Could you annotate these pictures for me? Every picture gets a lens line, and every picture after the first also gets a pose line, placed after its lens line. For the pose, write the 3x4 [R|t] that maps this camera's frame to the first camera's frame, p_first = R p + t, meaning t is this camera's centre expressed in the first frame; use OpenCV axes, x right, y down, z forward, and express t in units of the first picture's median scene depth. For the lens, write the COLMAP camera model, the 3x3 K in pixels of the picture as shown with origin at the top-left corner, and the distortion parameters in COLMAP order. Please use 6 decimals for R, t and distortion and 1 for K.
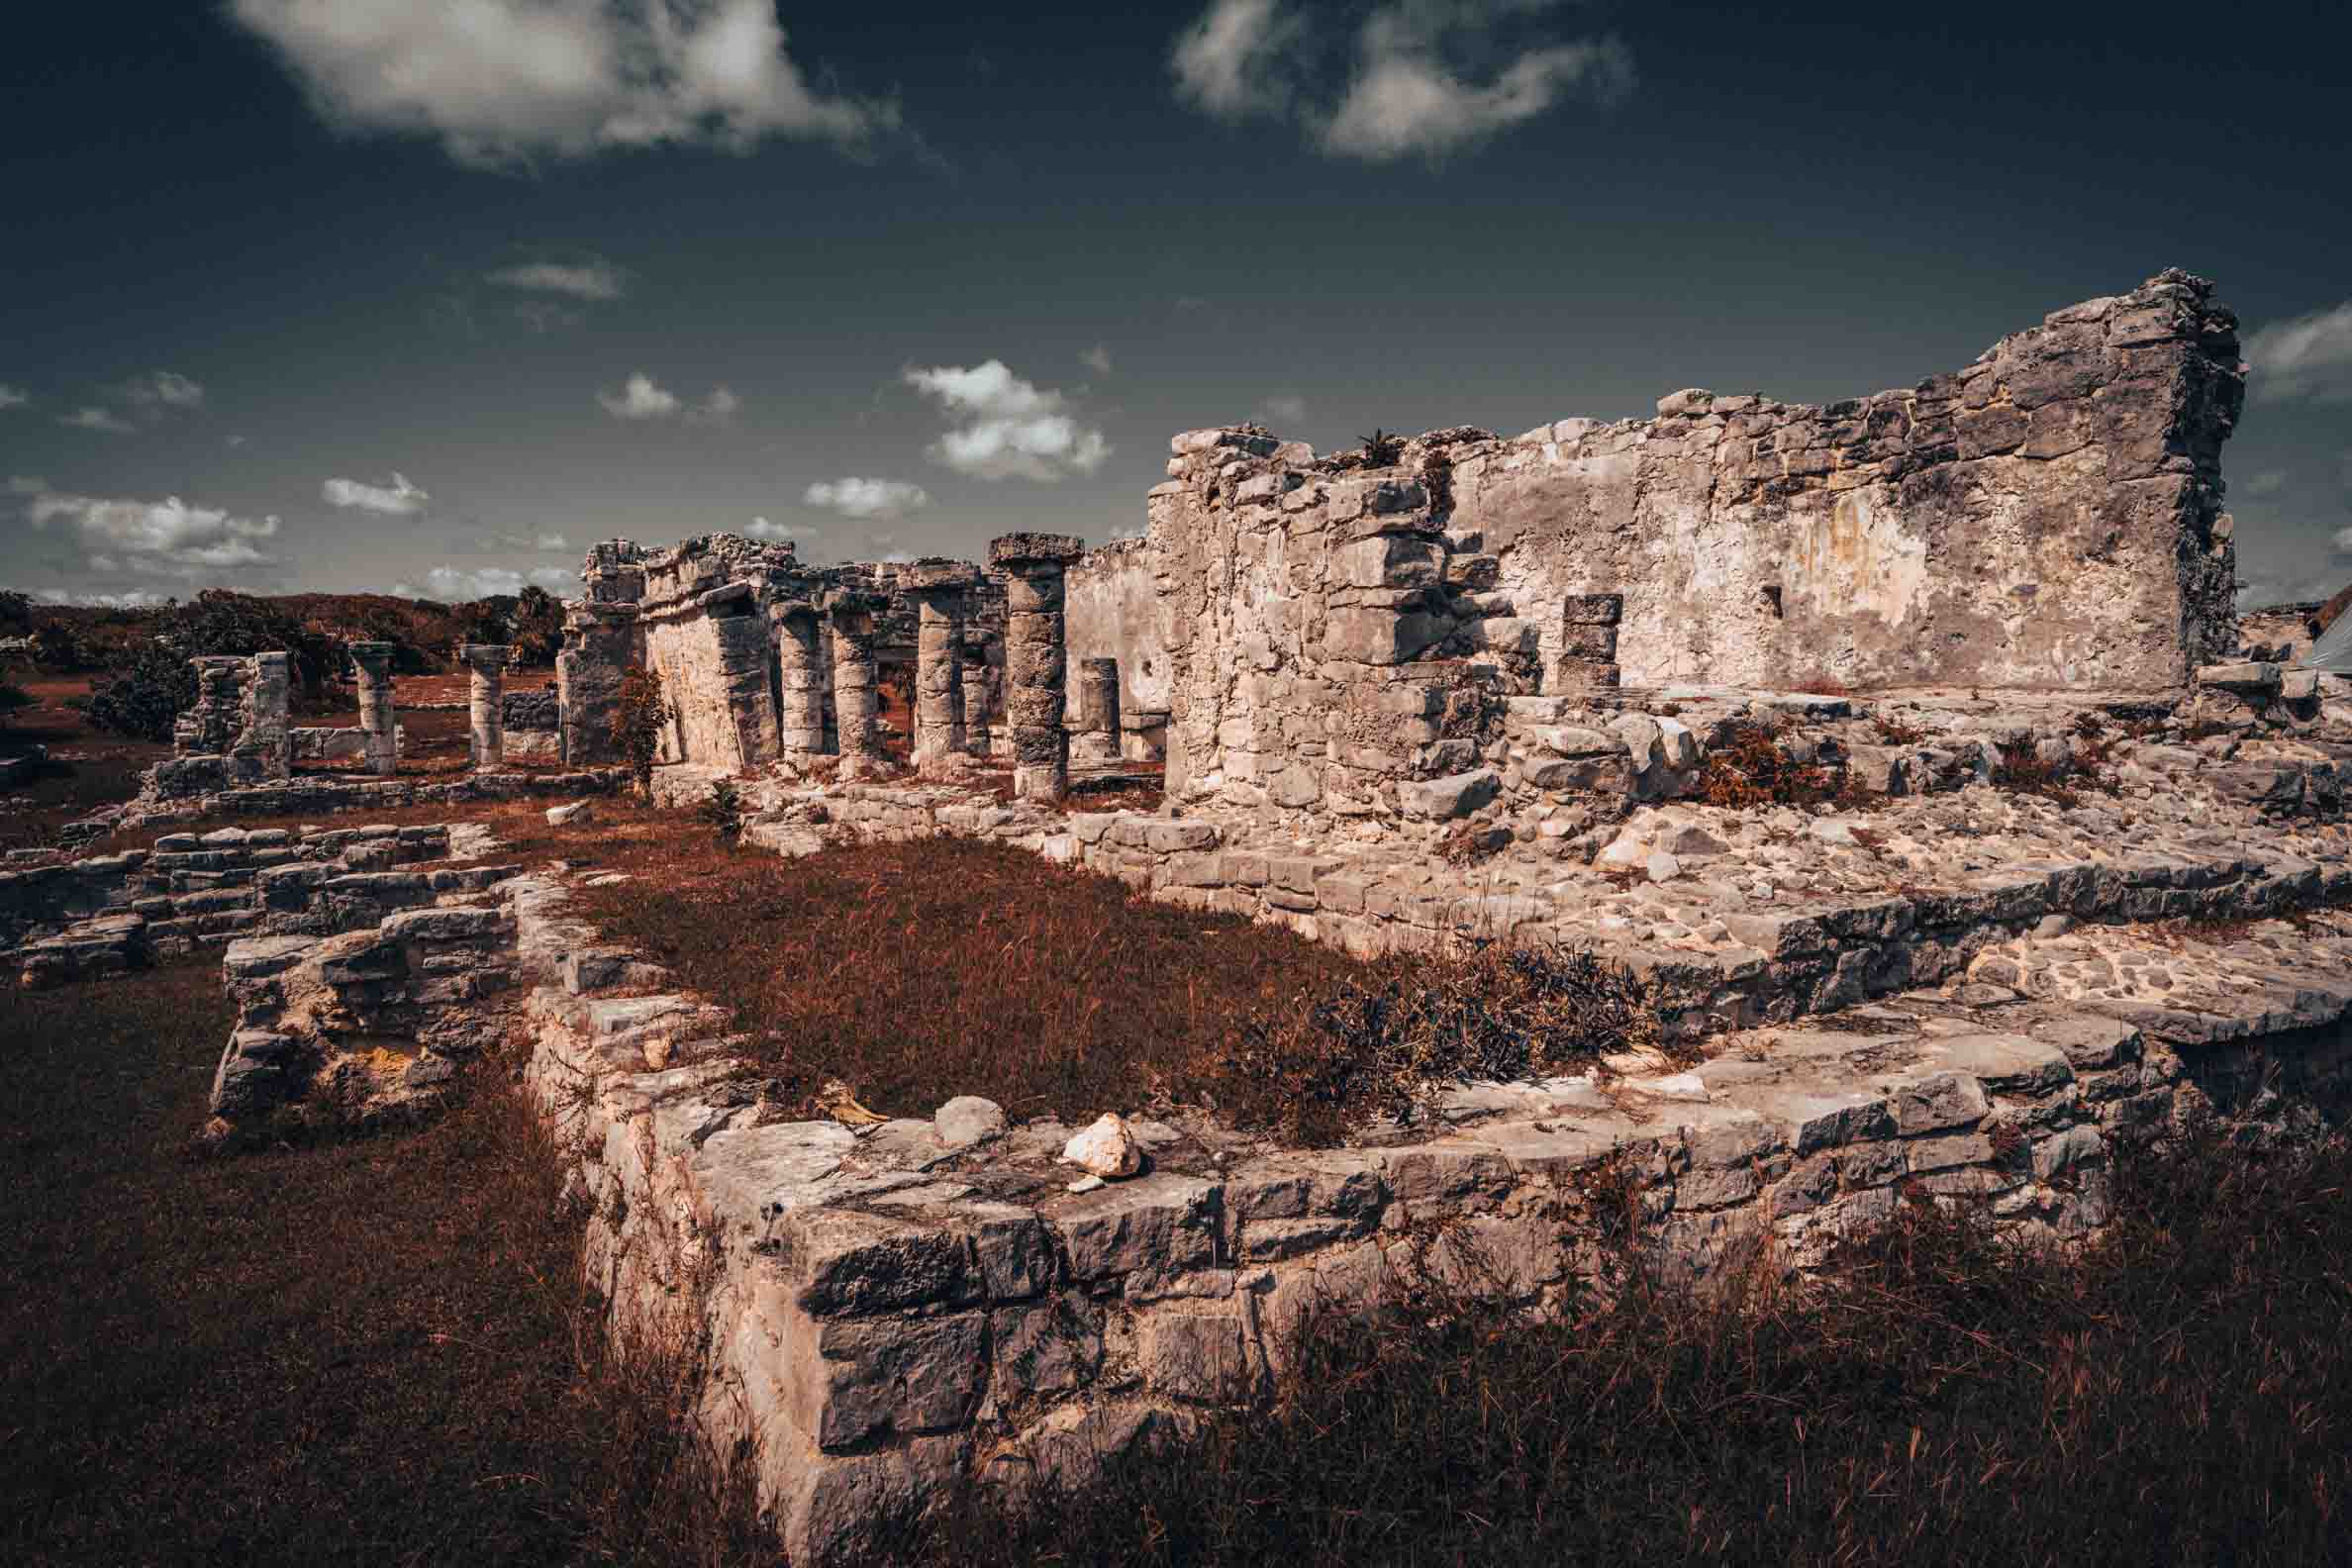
lens RADIAL K [[1371.3, 0, 1176.5], [0, 1371.3, 784.6], [0, 0, 1]] dist [-0.006878, -0.000136]
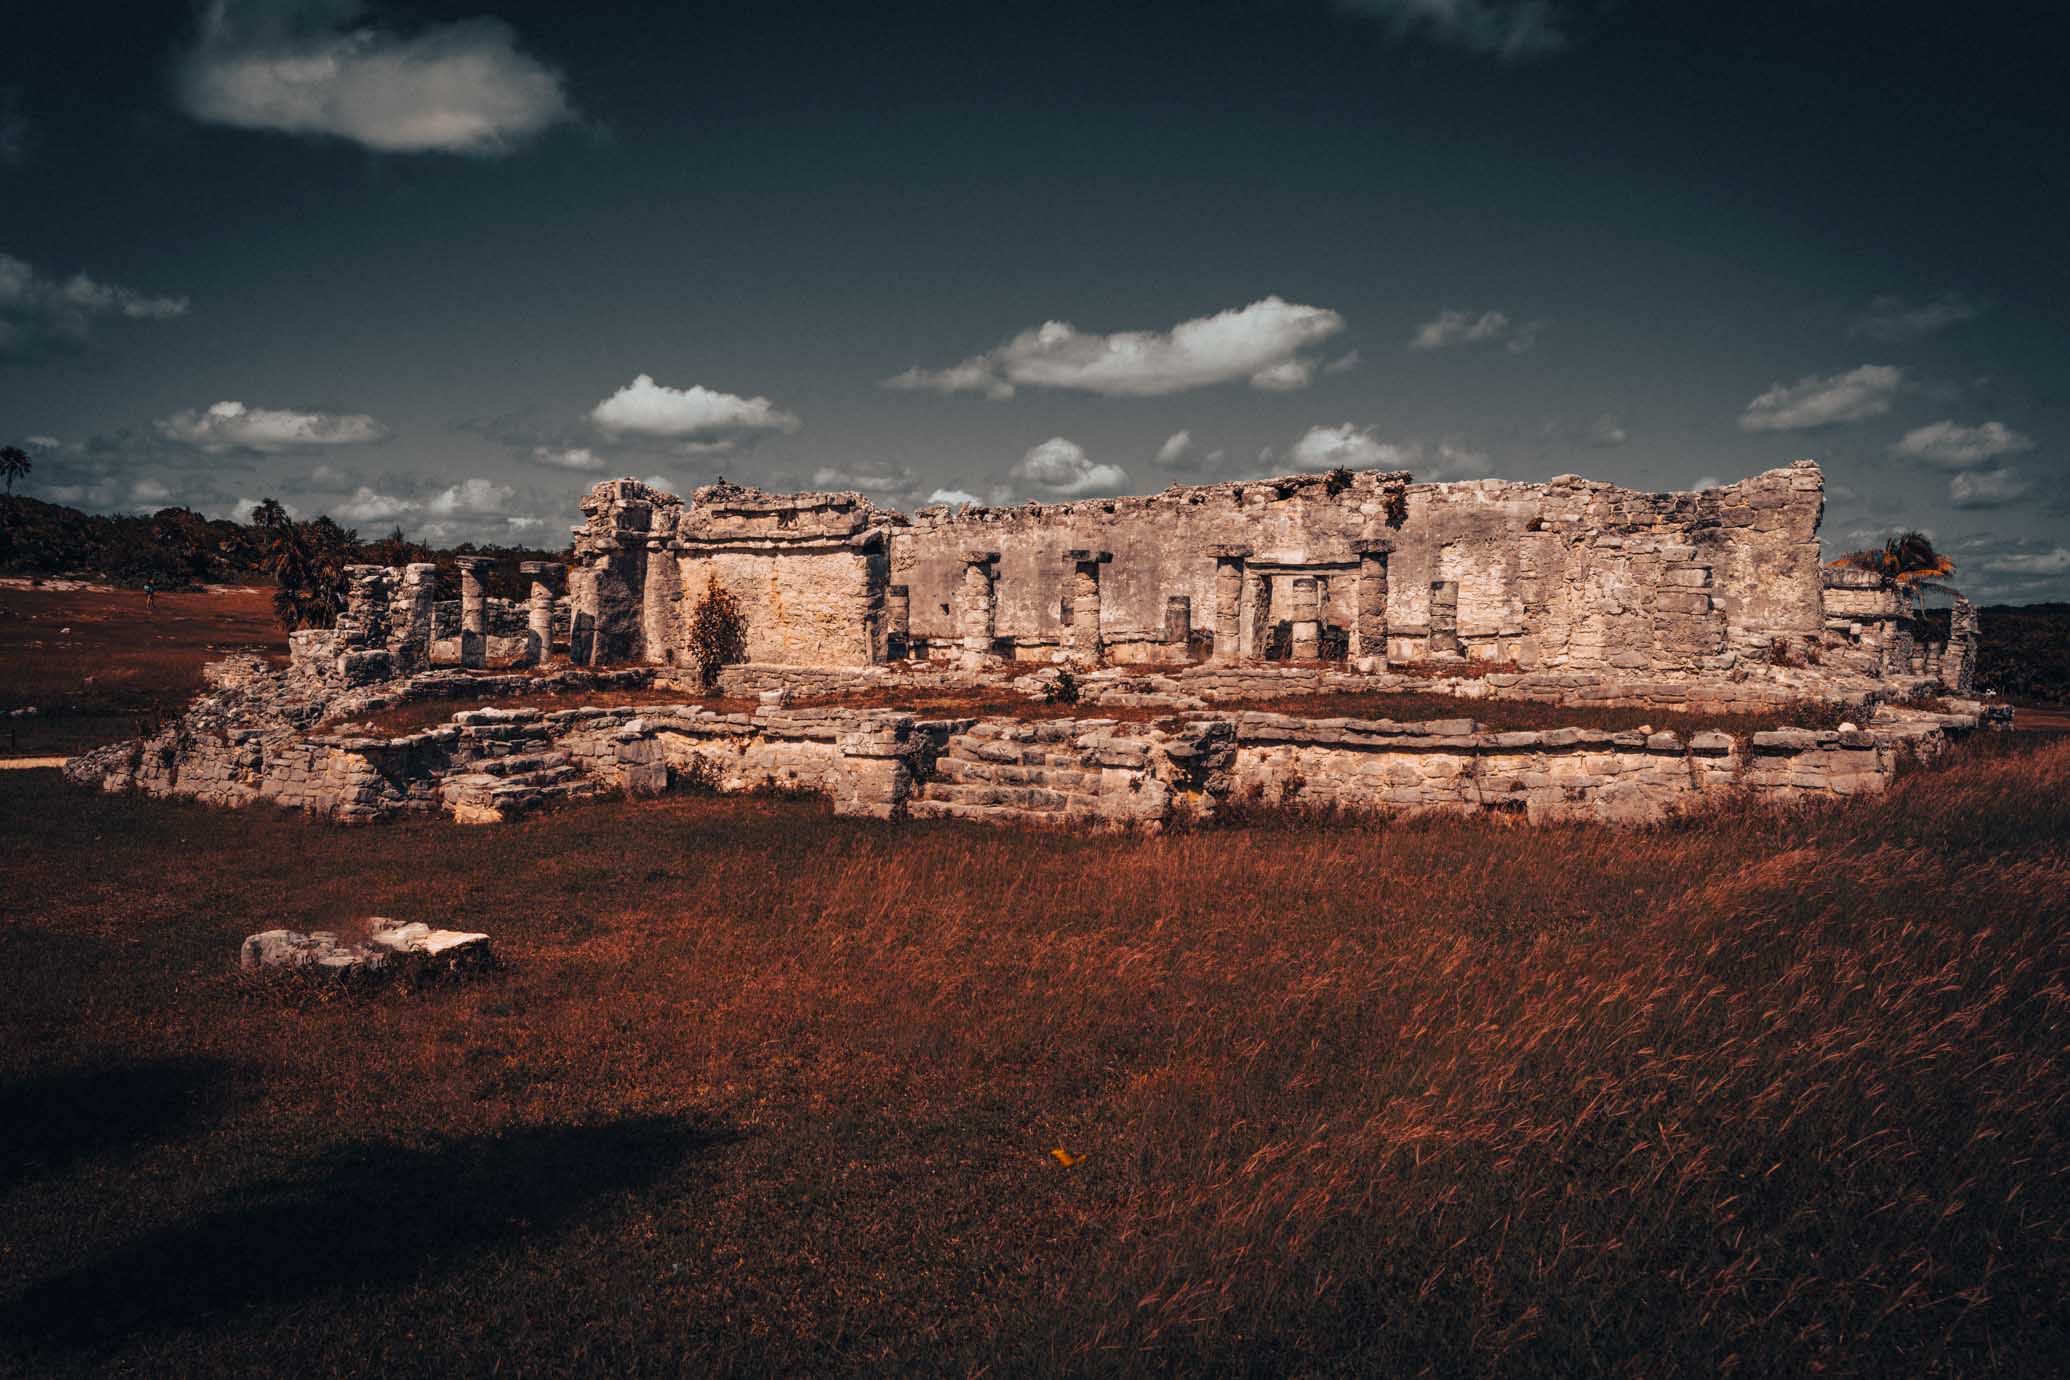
lens RADIAL K [[1421.2, 0, 1034.3], [0, 1421.2, 688.2], [0, 0, 1]] dist [-0.012418, -0.002484]
pose [[0.916772, 0.005808, 0.399370, -1.388668], [0.001768, 0.999825, -0.018598, 0.070823], [-0.399408, 0.017756, 0.916601, -0.685081]]
